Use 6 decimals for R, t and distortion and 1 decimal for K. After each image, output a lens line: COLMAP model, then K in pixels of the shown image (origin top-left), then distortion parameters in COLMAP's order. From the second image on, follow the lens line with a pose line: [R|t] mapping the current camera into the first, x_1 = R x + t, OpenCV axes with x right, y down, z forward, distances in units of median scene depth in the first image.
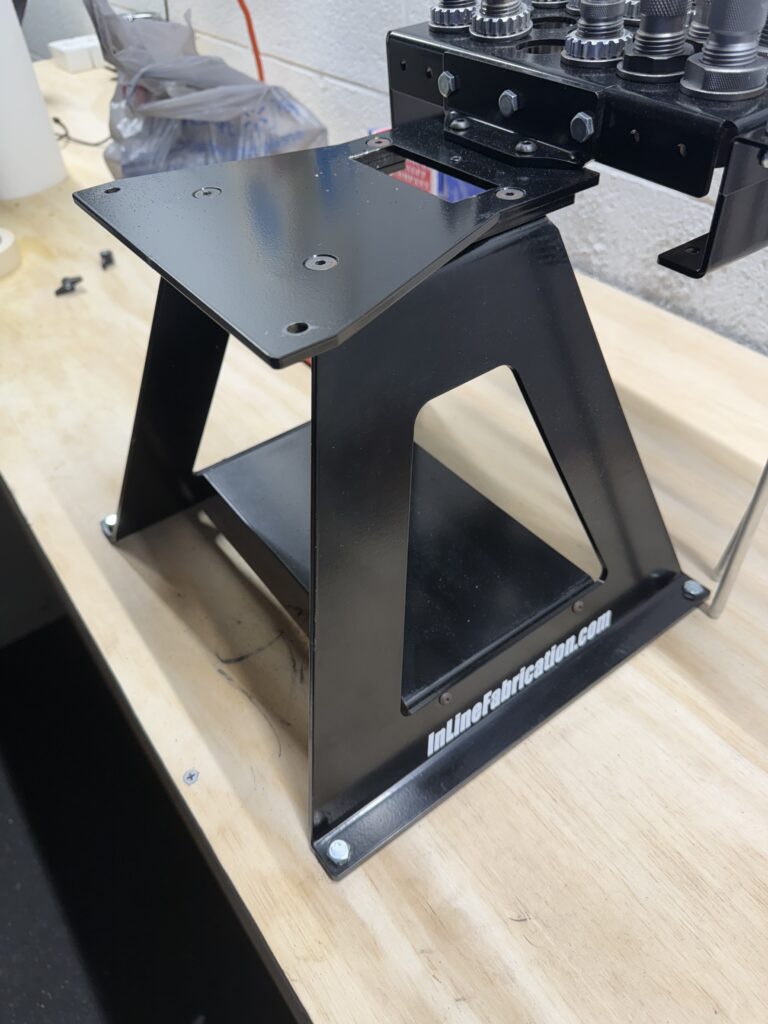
lens RADIAL K [[749.0, 0, 374.4], [0, 749.0, 521.1], [0, 0, 1]] dist [0.002947, -0.020556]
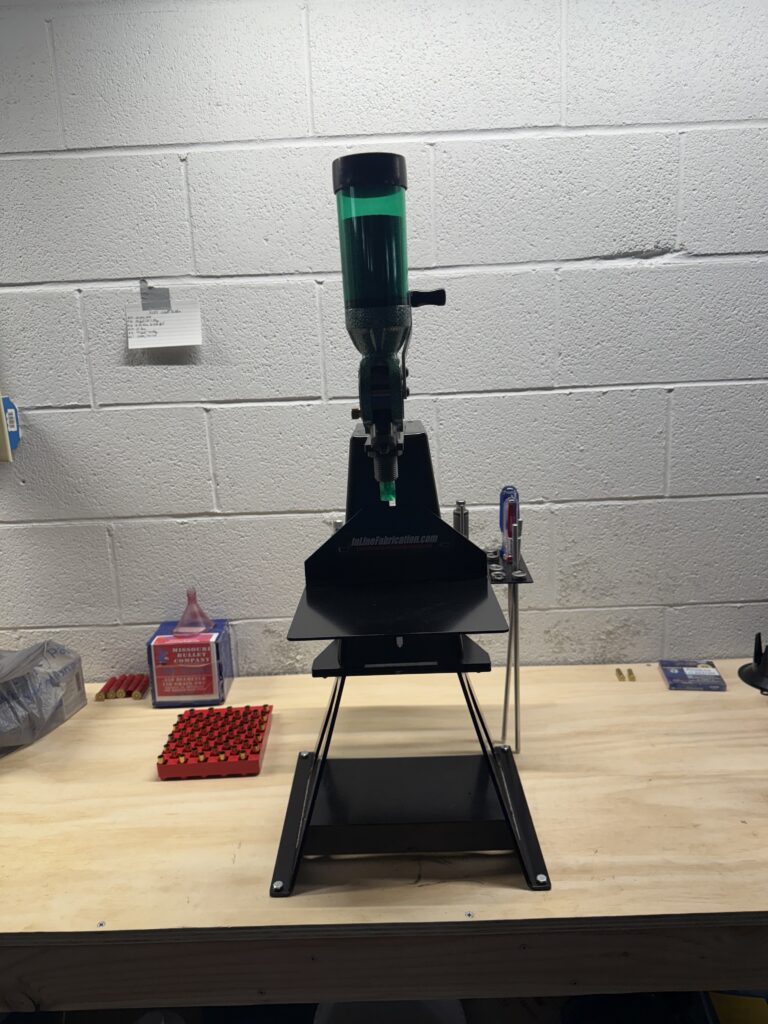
lens RADIAL K [[749.0, 0, 379.5], [0, 749.0, 495.6], [0, 0, 1]] dist [0.002947, -0.020556]
pose [[0.593432, -0.141581, 0.792334, -1.665745], [0.565837, 0.773480, -0.285582, -0.078344], [-0.572421, 0.617806, 0.539120, -0.563780]]
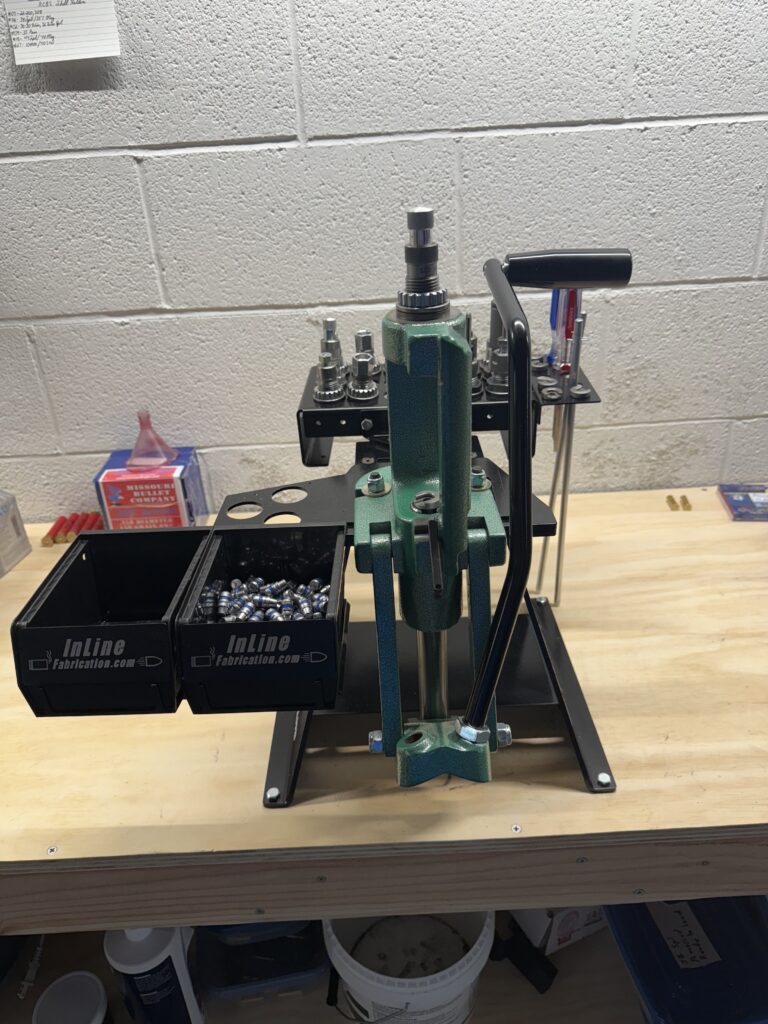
lens RADIAL K [[749.0, 0, 382.4], [0, 749.0, 516.3], [0, 0, 1]] dist [0.002947, -0.020556]
pose [[0.570099, -0.379271, 0.728794, -1.209151], [0.584573, 0.810566, -0.035457, -0.276080], [-0.577287, 0.446248, 0.683815, -0.185173]]
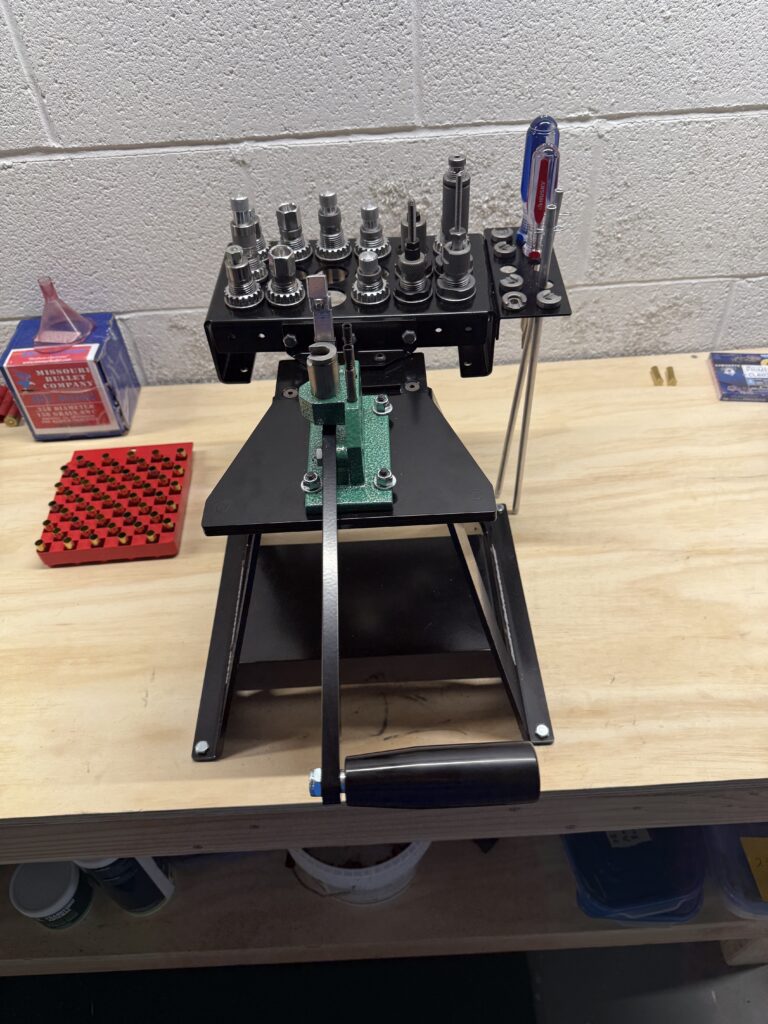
lens RADIAL K [[749.0, 0, 389.3], [0, 749.0, 521.0], [0, 0, 1]] dist [0.002947, -0.020556]
pose [[0.556970, -0.586327, 0.588222, -0.839413], [0.586901, 0.778983, 0.220754, -0.462816], [-0.587649, 0.222274, 0.777986, -0.233527]]
